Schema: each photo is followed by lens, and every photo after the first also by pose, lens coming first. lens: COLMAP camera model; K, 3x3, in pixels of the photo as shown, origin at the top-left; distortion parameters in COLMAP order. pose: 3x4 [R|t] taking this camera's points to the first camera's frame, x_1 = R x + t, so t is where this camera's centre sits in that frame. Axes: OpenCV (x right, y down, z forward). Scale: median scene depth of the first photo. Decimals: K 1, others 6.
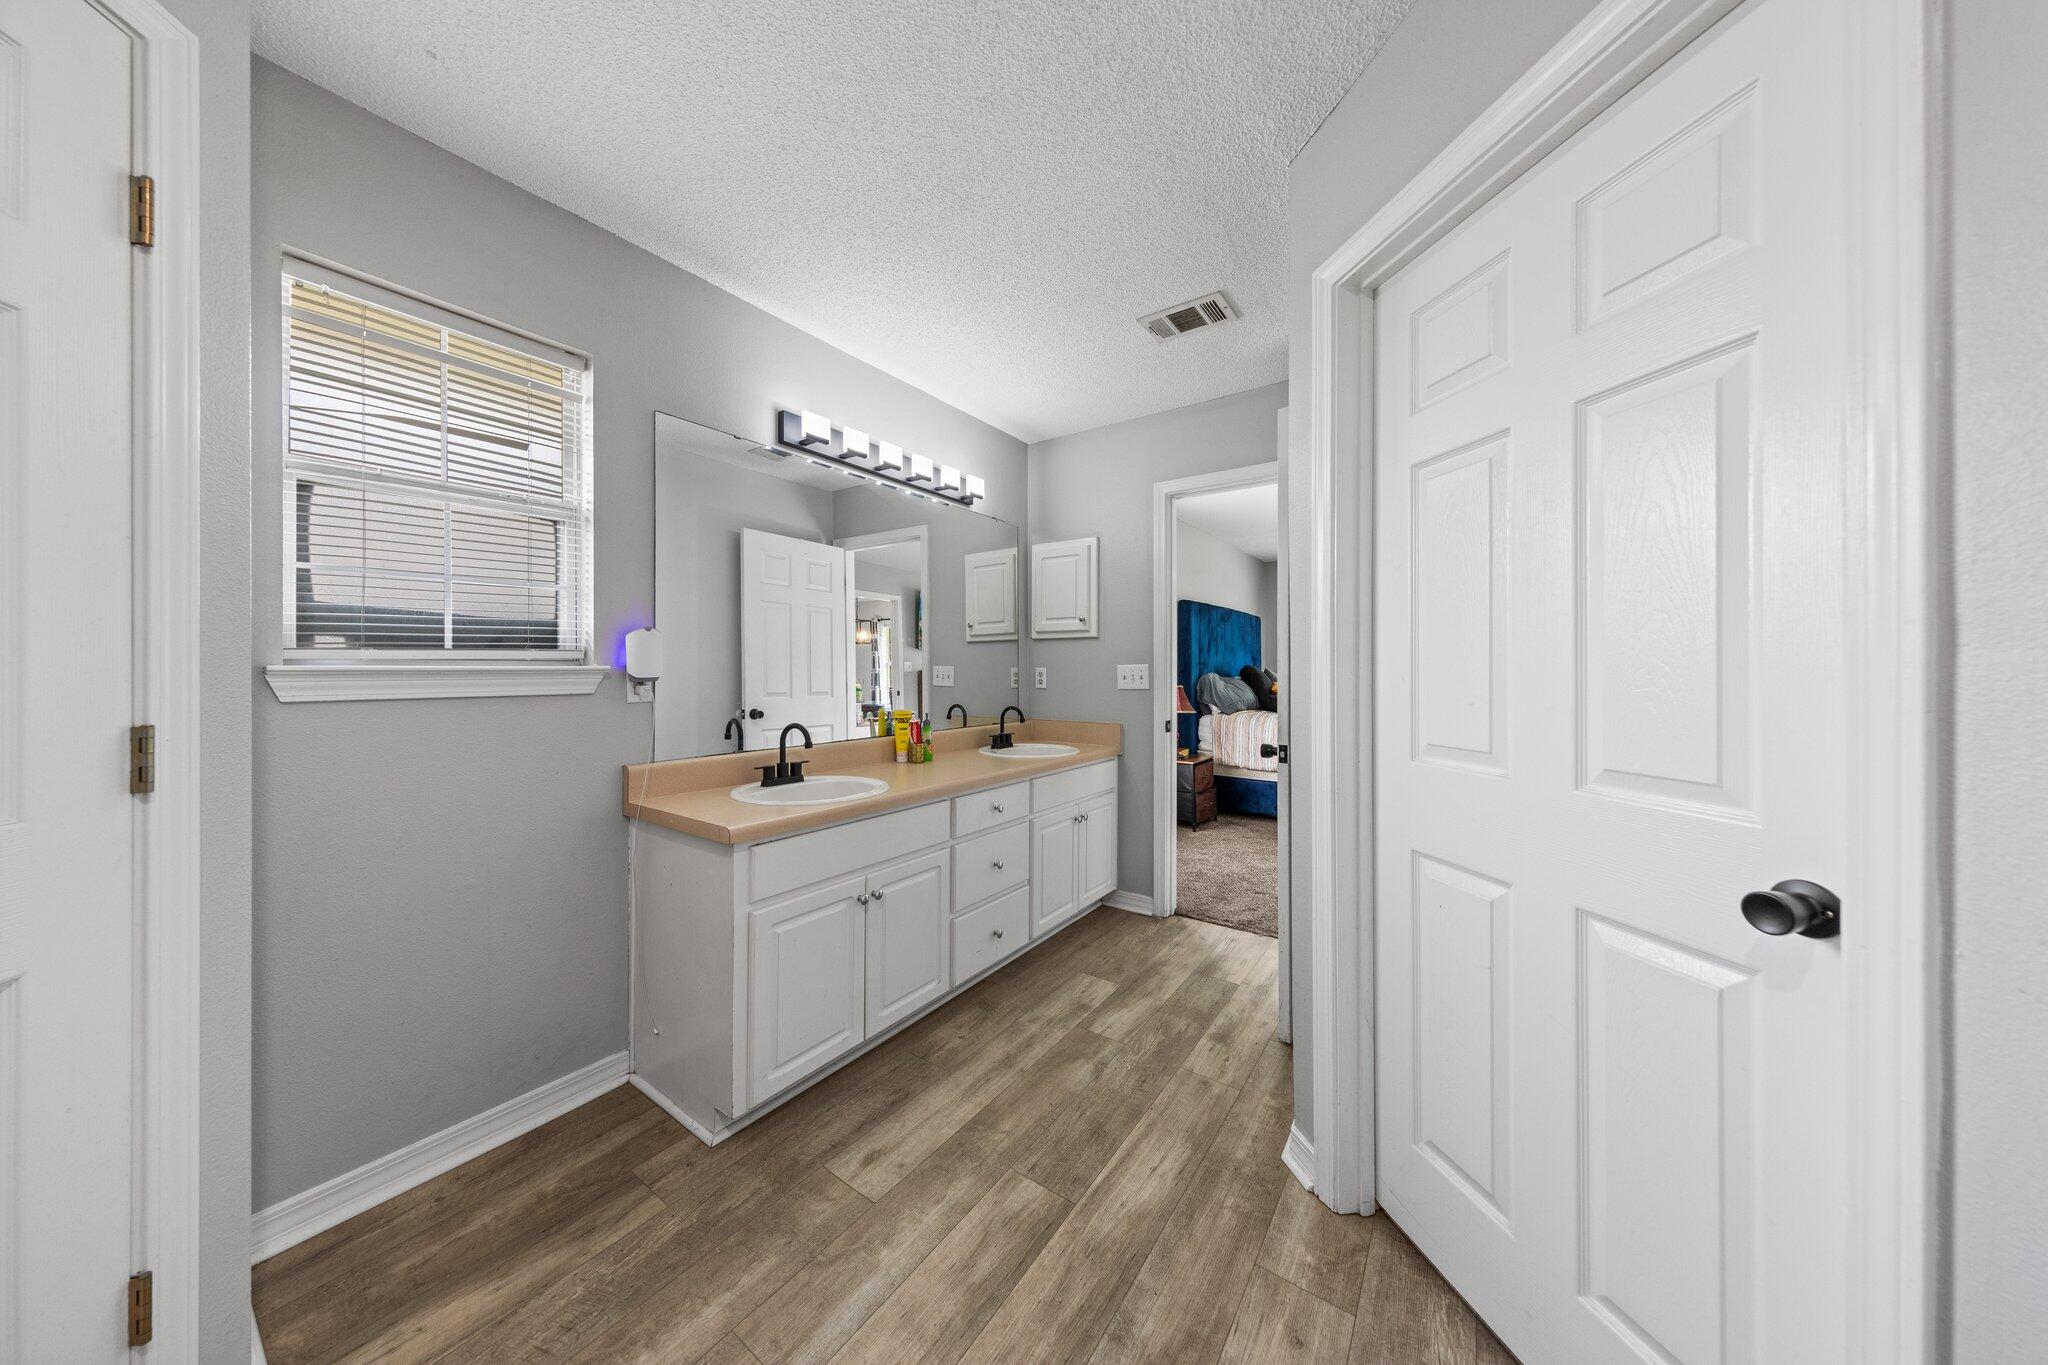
lens RADIAL K [[648.1, 0, 1051.4], [0, 648.1, 672.1], [0, 0, 1]] dist [0.000345, -0.000015]
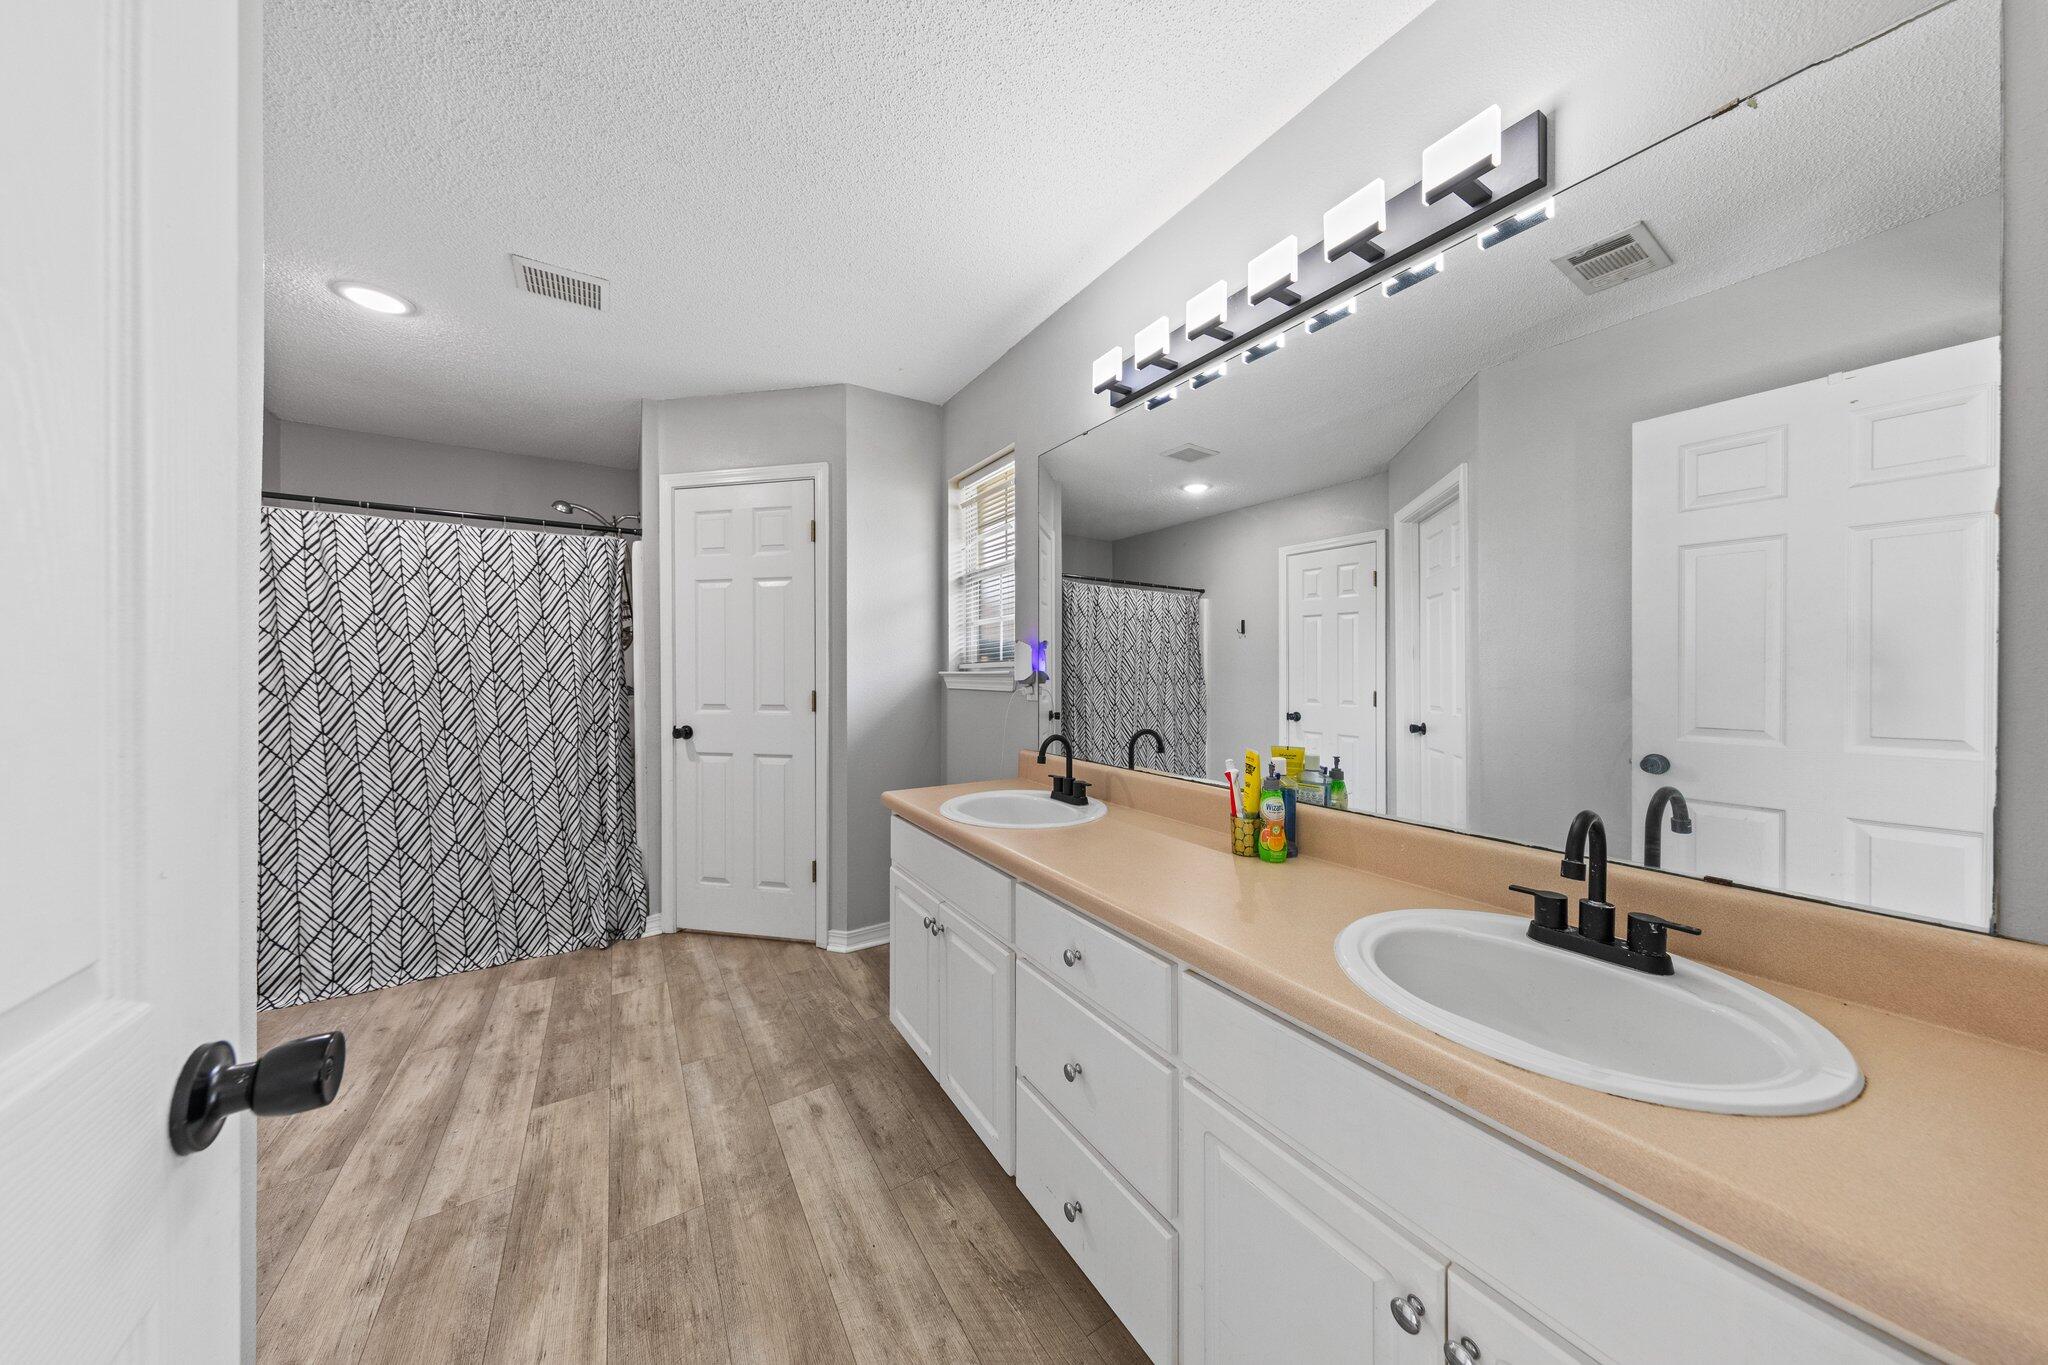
lens RADIAL K [[659.0, 0, 1024.5], [0, 659.0, 672.7], [0, 0, 1]] dist [-0.000134, -0.000122]
pose [[-0.429696, 0.001314, -0.902973, 0.401233], [-0.006384, 0.999970, 0.004494, -0.009467], [0.902951, 0.007696, -0.429674, 1.221015]]
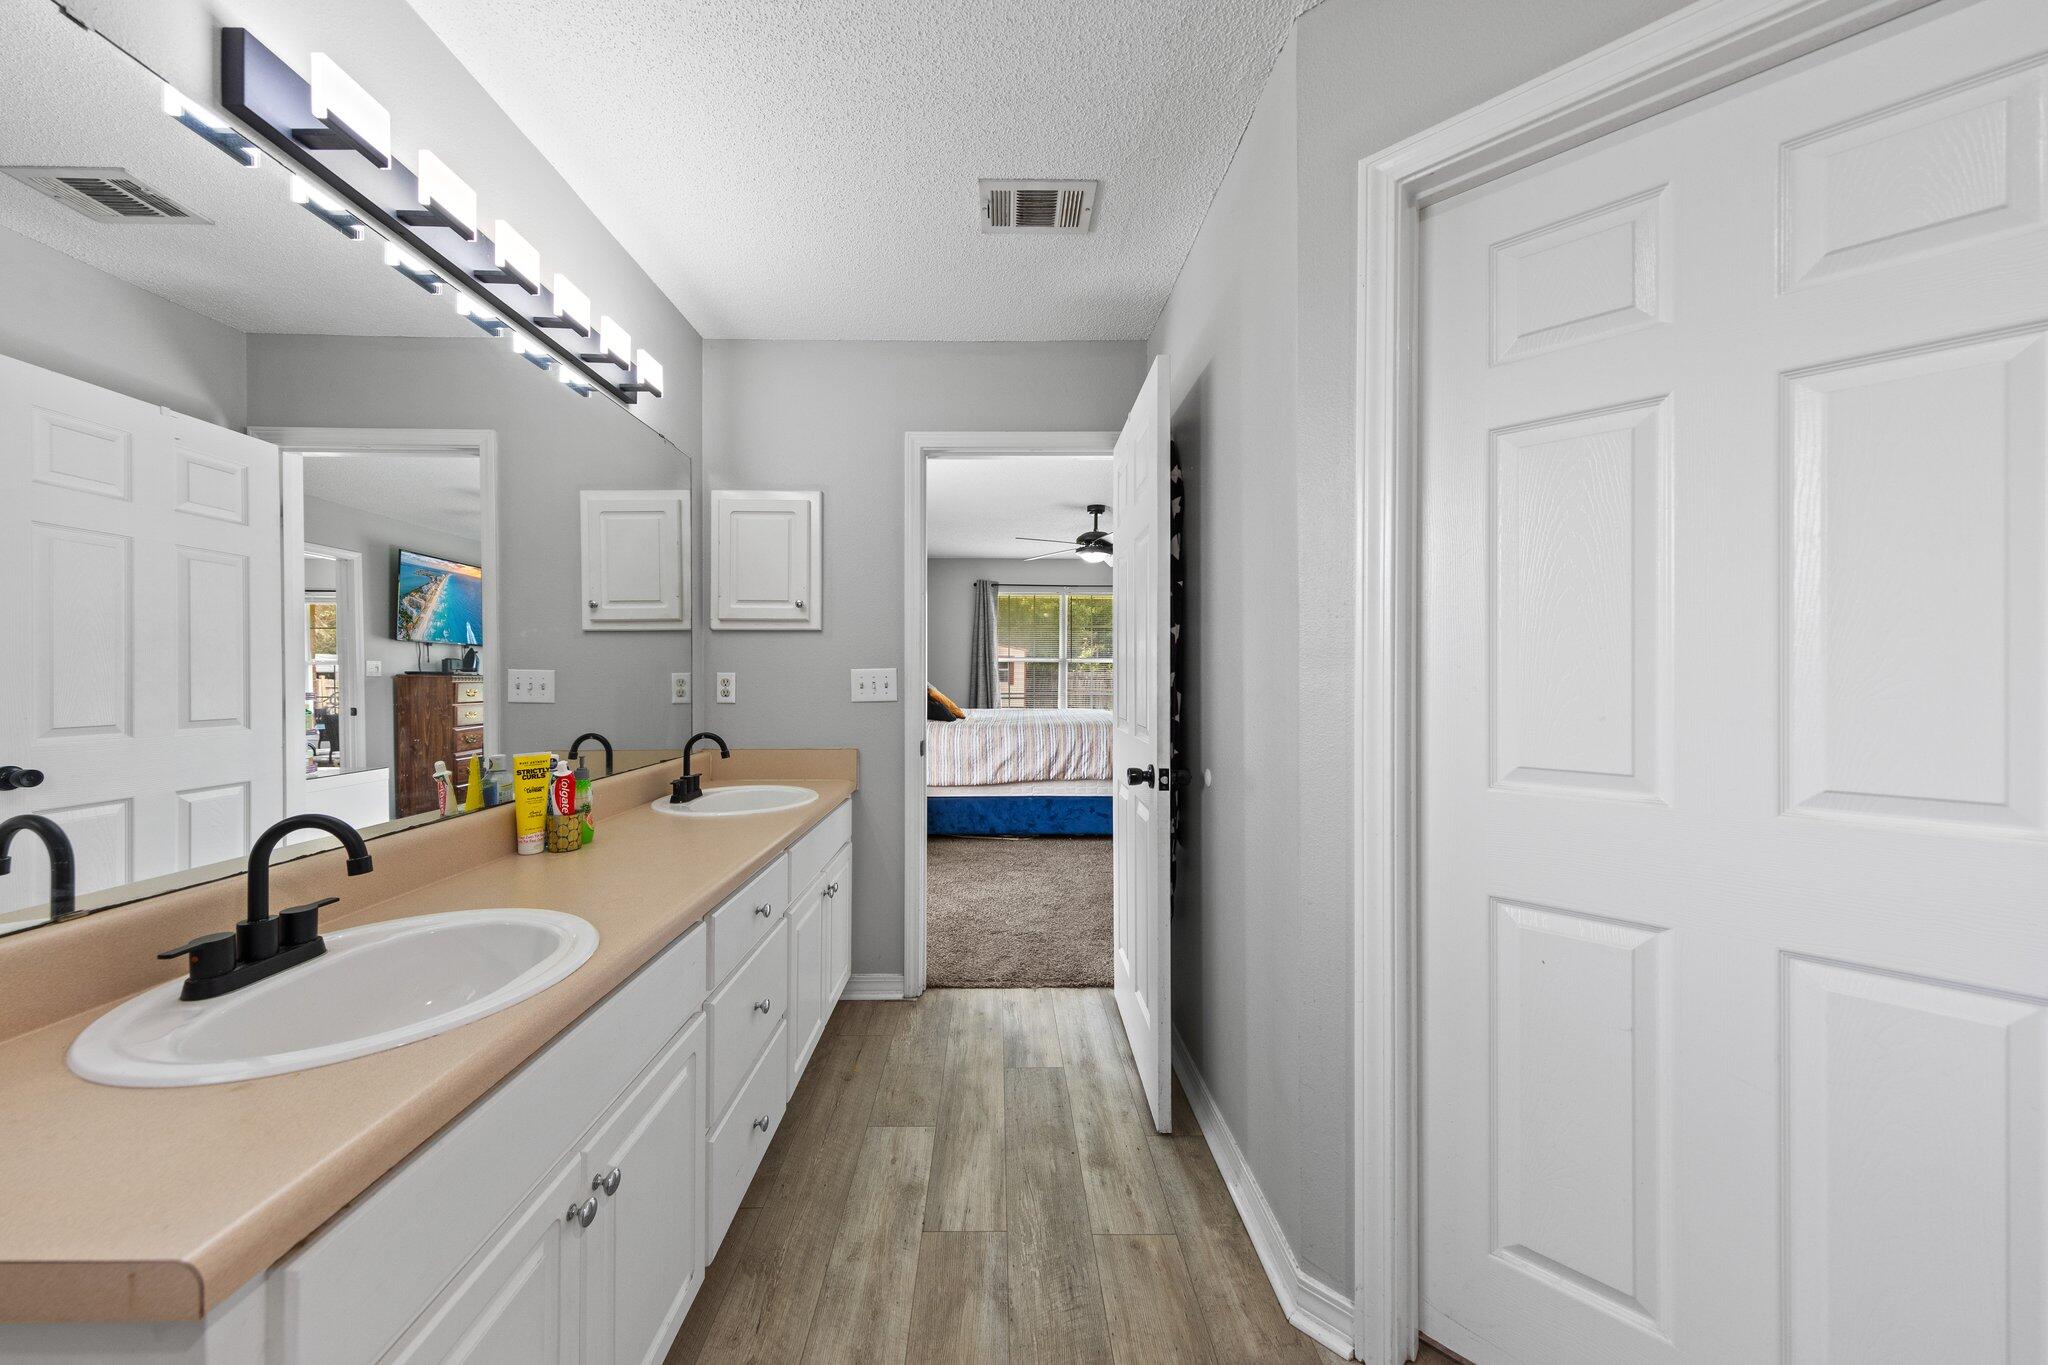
lens RADIAL K [[672.5, 0, 1023.4], [0, 672.5, 671.9], [0, 0, 1]] dist [0.003257, -0.000126]
pose [[0.822006, -0.000875, 0.569479, -0.243715], [0.003588, 0.999987, -0.003643, -0.005520], [-0.569468, 0.005038, 0.821998, 0.368493]]
